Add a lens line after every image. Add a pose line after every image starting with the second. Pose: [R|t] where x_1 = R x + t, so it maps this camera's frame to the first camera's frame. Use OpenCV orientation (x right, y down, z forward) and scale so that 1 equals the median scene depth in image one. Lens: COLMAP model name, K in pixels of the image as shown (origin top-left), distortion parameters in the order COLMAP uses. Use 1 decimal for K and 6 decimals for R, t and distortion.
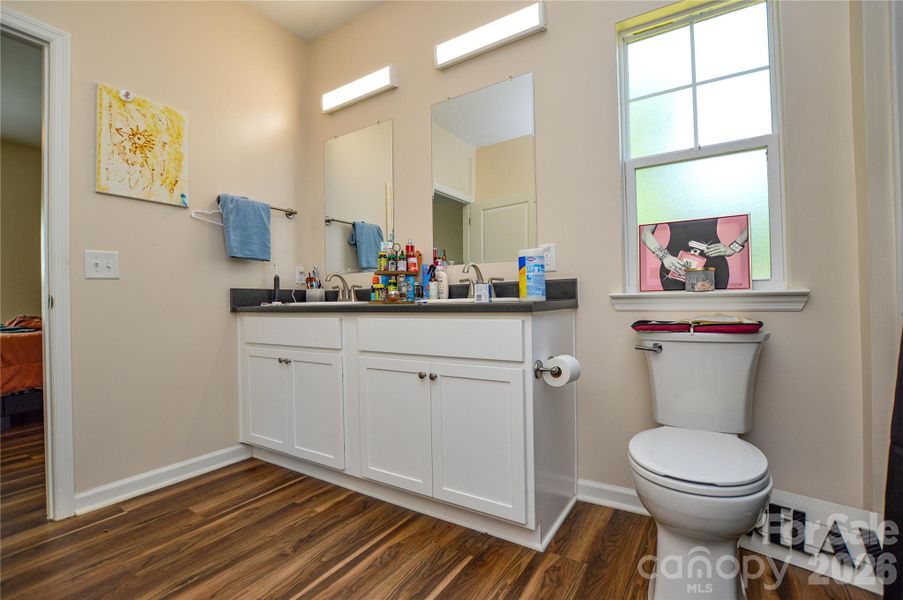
lens RADIAL K [[409.7, 0, 454.2], [0, 409.7, 298.6], [0, 0, 1]] dist [-0.029462, 0.000136]
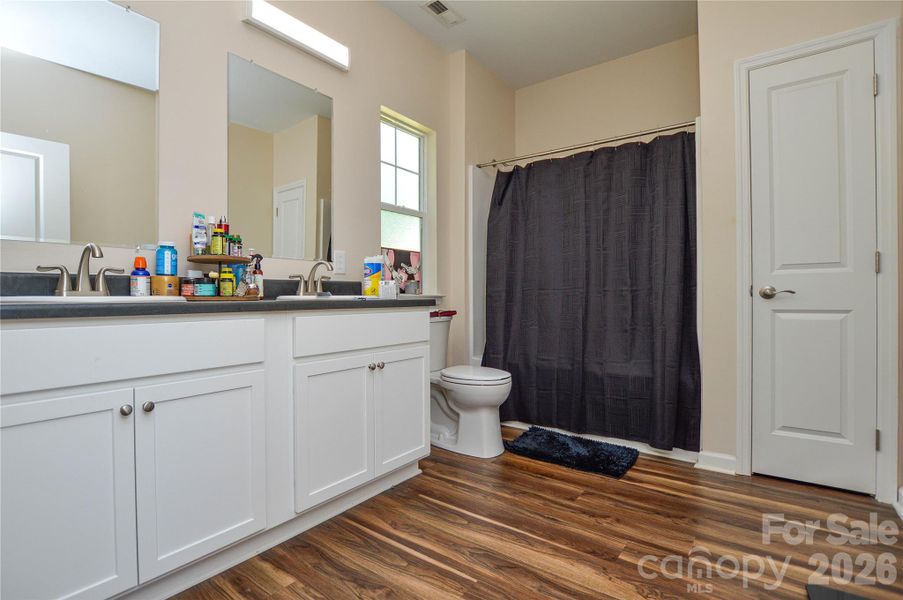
lens RADIAL K [[428.8, 0, 419.7], [0, 428.8, 301.8], [0, 0, 1]] dist [-0.030344, 0.000108]
pose [[0.117567, 0.006642, 0.993043, -1.082702], [-0.001104, 0.999978, -0.006558, 0.024895], [-0.993064, -0.000326, 0.117571, 0.693010]]
